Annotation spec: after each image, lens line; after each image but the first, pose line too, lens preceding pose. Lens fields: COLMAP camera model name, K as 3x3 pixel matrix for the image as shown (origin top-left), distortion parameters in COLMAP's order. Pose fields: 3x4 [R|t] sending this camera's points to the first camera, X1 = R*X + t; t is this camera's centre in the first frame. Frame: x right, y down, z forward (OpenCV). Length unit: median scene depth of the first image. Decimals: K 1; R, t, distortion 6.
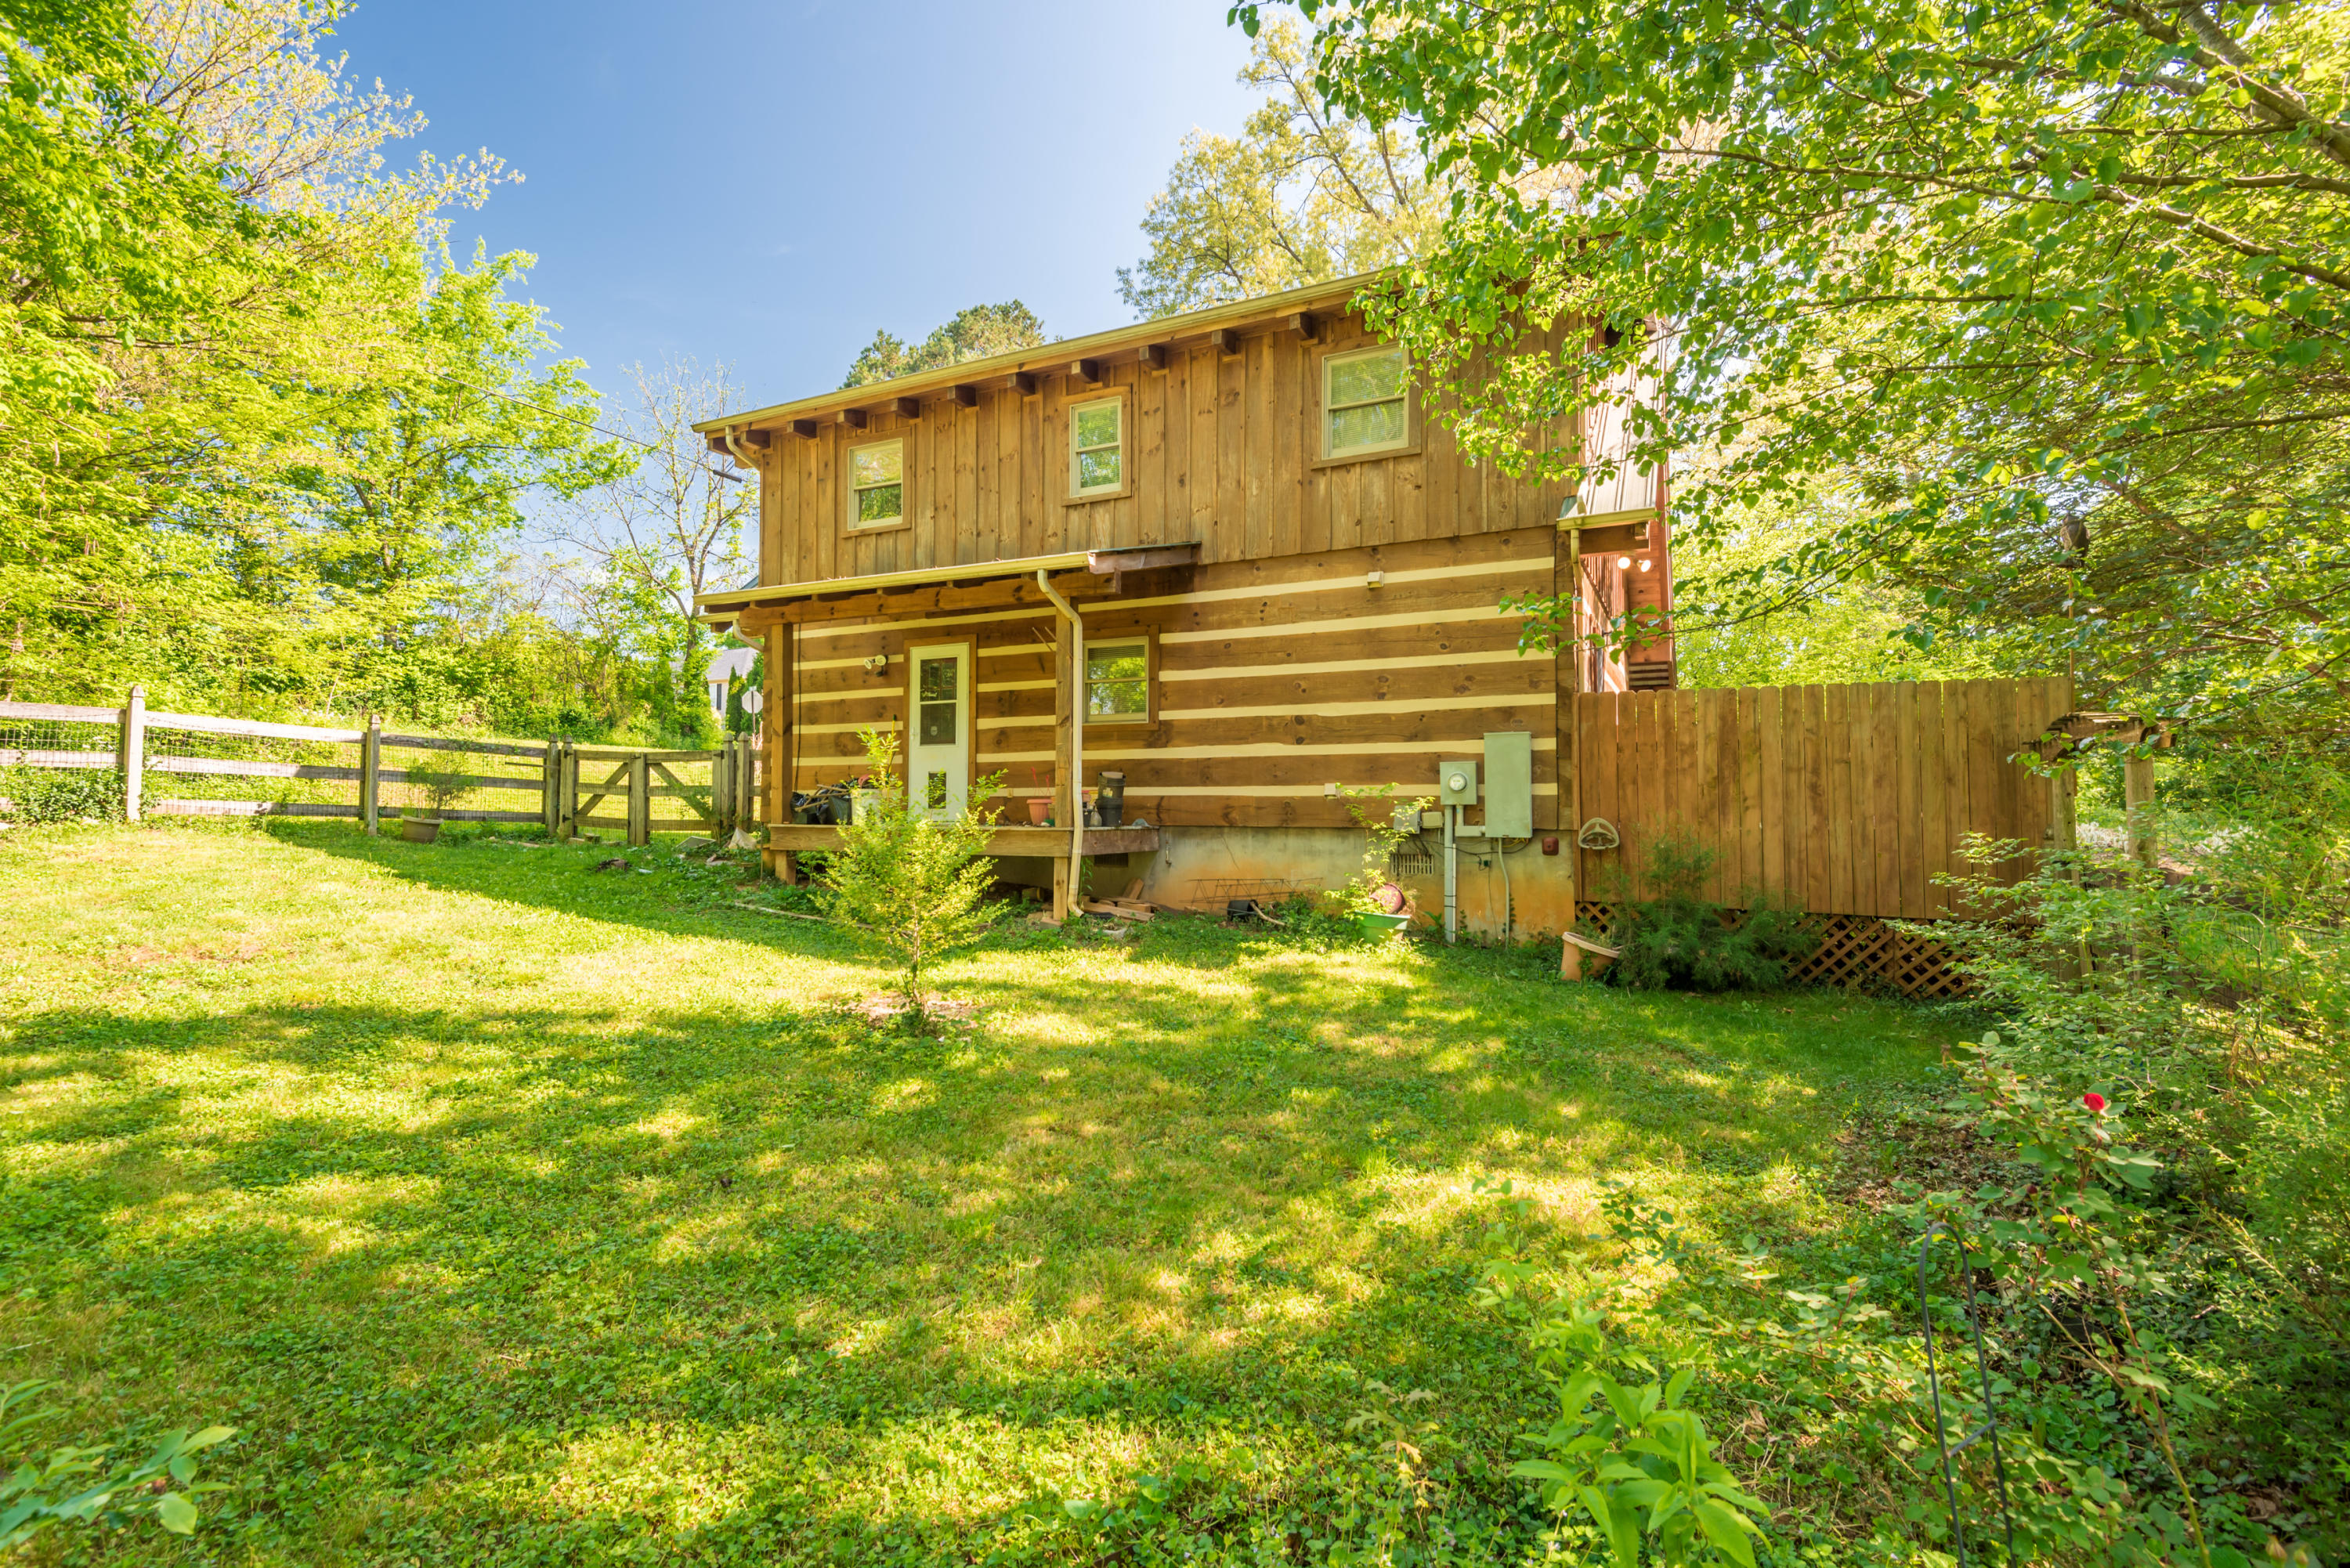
lens RADIAL K [[1064.2, 0, 1174.2], [0, 1064.2, 777.7], [0, 0, 1]] dist [0.027599, -0.013891]
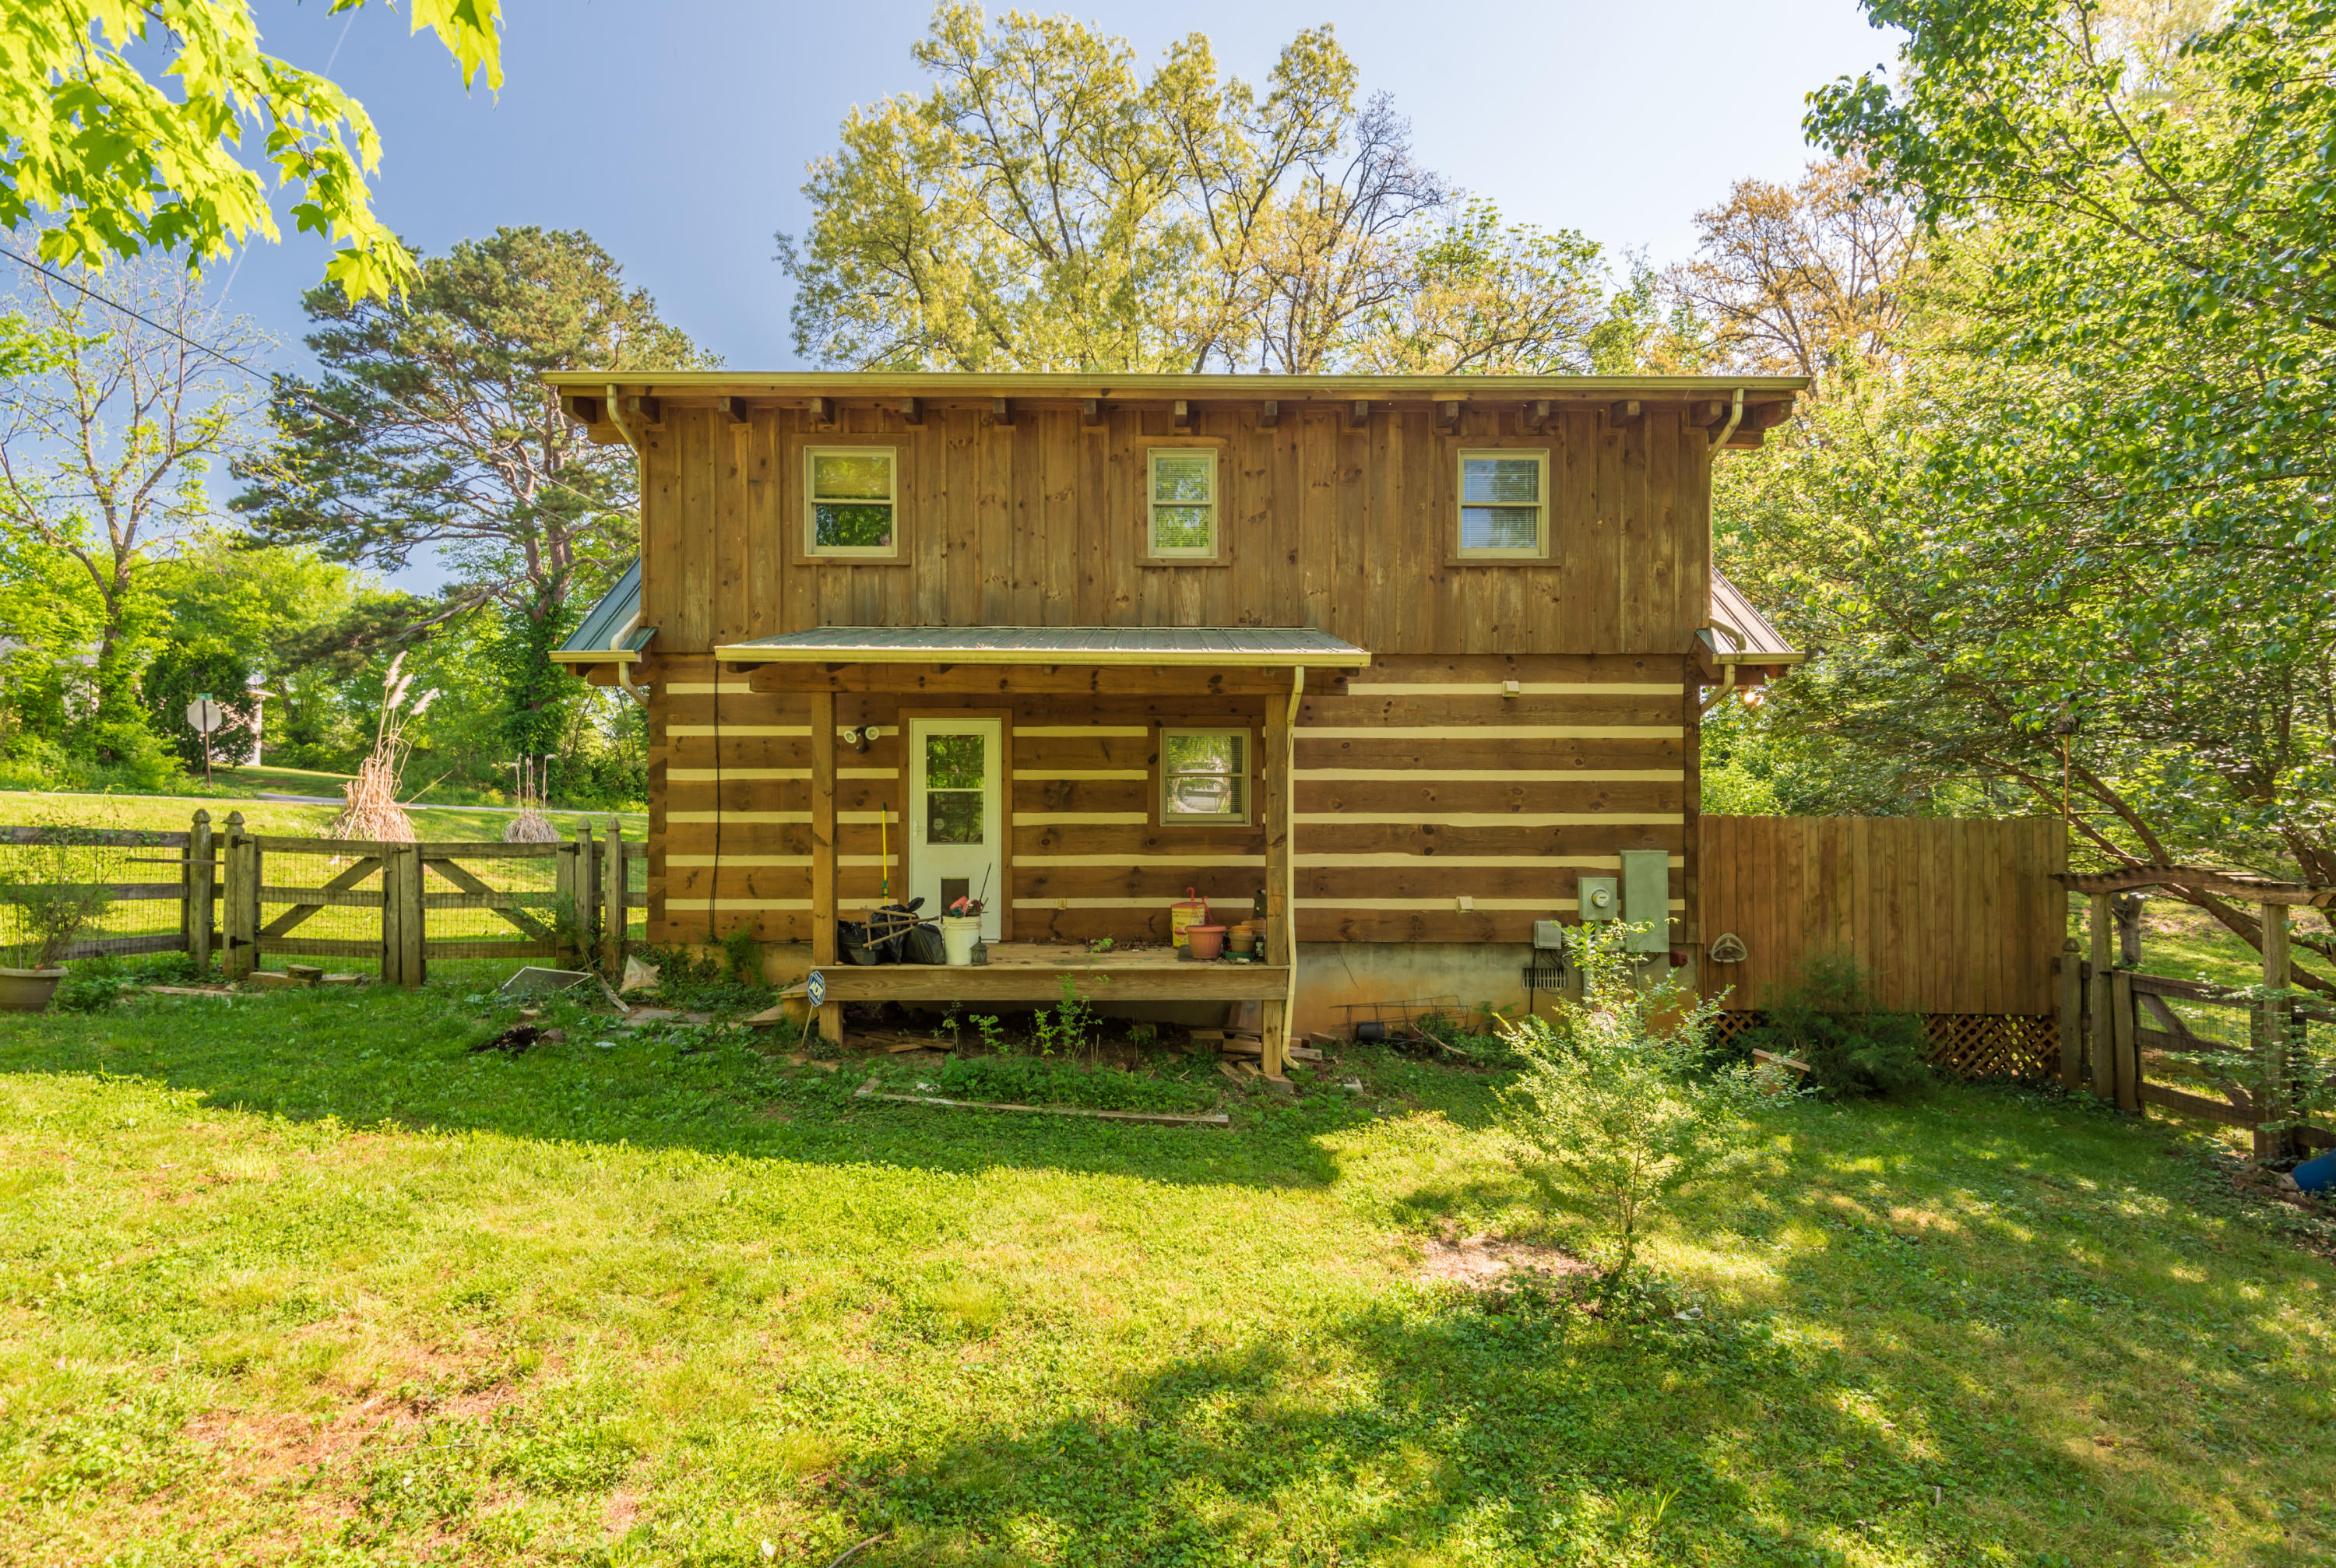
lens RADIAL K [[1057.9, 0, 1150.3], [0, 1057.9, 826.1], [0, 0, 1]] dist [0.027599, -0.013891]
pose [[0.892063, -0.000651, 0.451911, -0.457756], [-0.012457, 0.999584, 0.026031, -0.067794], [-0.451740, -0.028851, 0.891683, 0.230344]]
